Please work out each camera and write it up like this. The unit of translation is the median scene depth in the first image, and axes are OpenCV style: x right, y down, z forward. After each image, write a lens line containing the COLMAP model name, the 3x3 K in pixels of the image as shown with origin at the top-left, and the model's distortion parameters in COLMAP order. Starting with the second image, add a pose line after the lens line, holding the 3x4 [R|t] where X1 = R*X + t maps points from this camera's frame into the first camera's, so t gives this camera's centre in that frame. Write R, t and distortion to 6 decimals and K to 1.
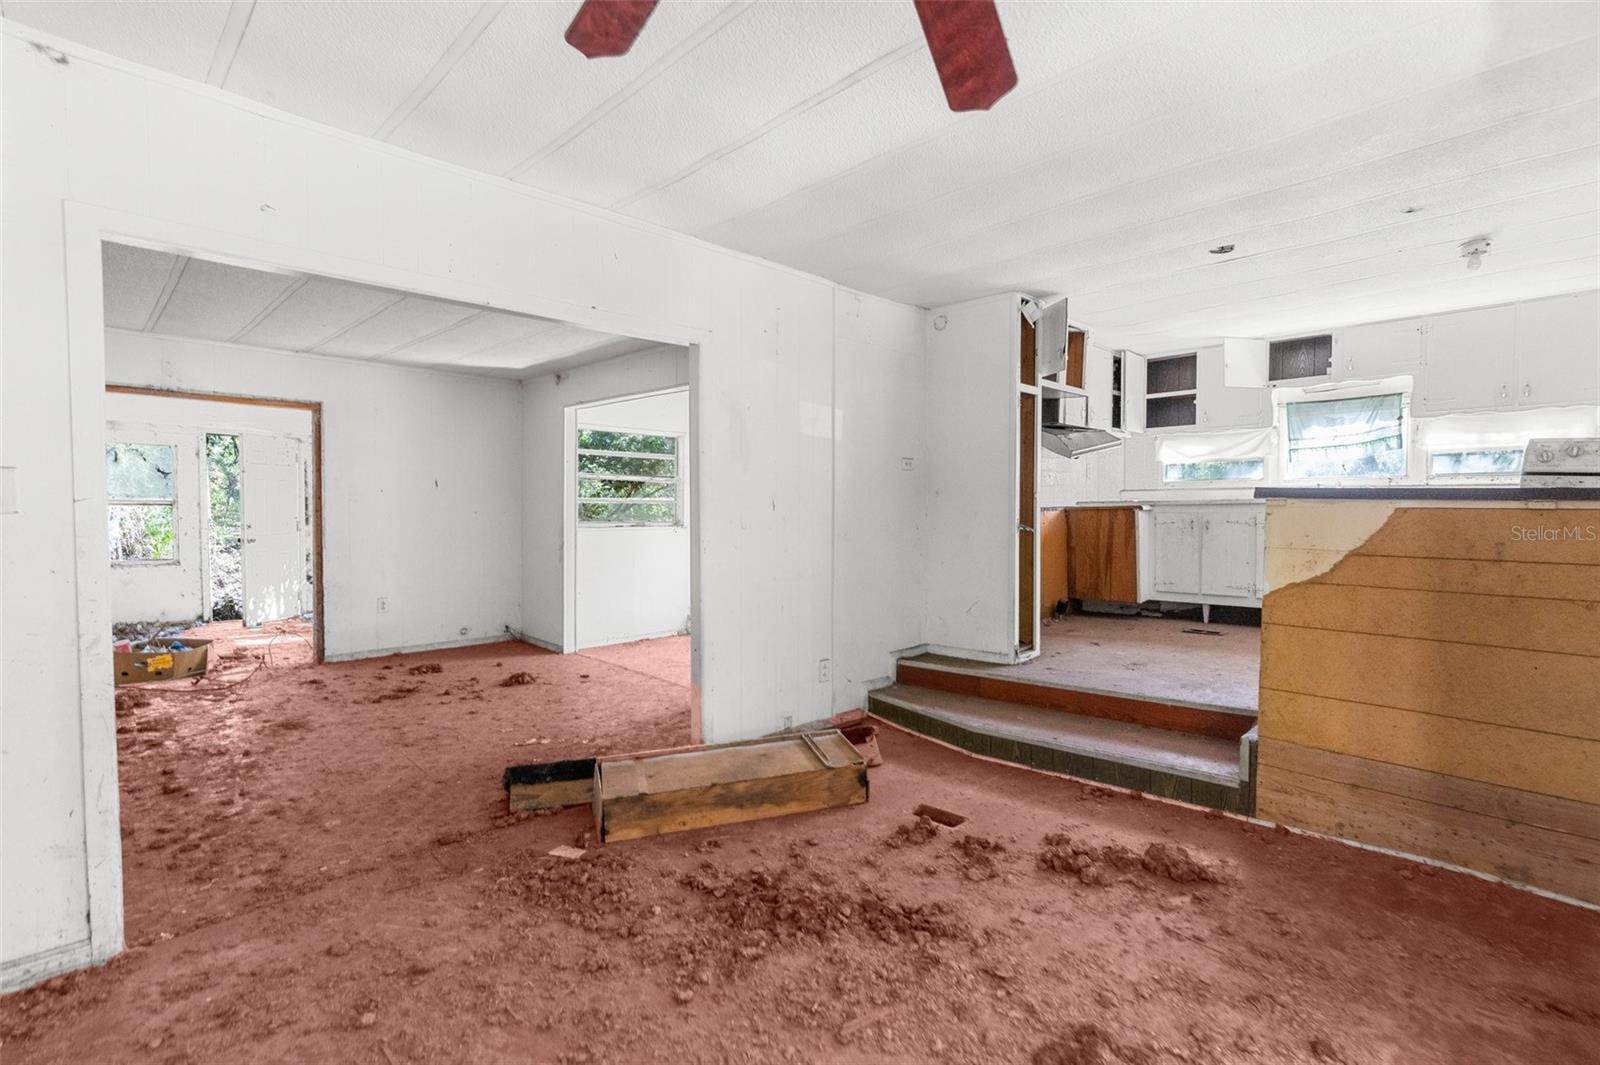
lens RADIAL K [[730.5, 0, 818.1], [0, 730.5, 534.4], [0, 0, 1]] dist [-0.008140, 0.000305]
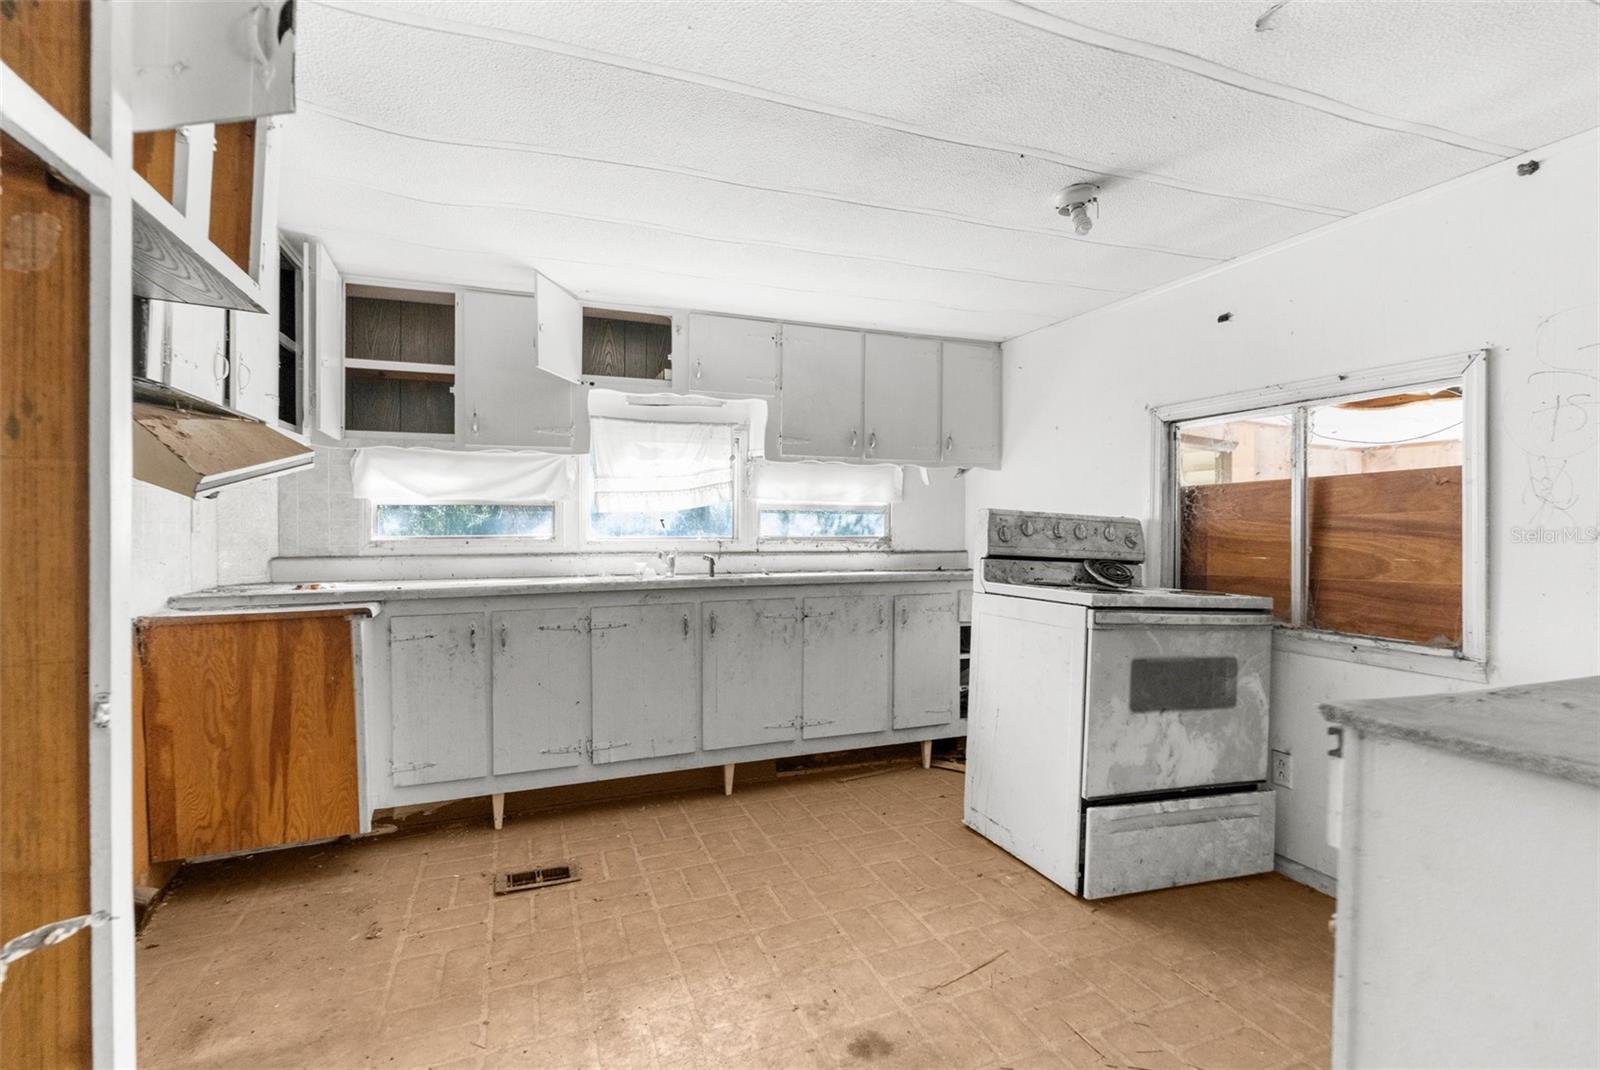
lens RADIAL K [[736.2, 0, 801.0], [0, 736.2, 529.9], [0, 0, 1]] dist [-0.002571, 0.000352]
pose [[0.416125, -0.003999, 0.909299, 0.176199], [0.030438, 0.999491, -0.009534, -0.083909], [-0.908798, 0.031645, 0.416035, 0.666357]]
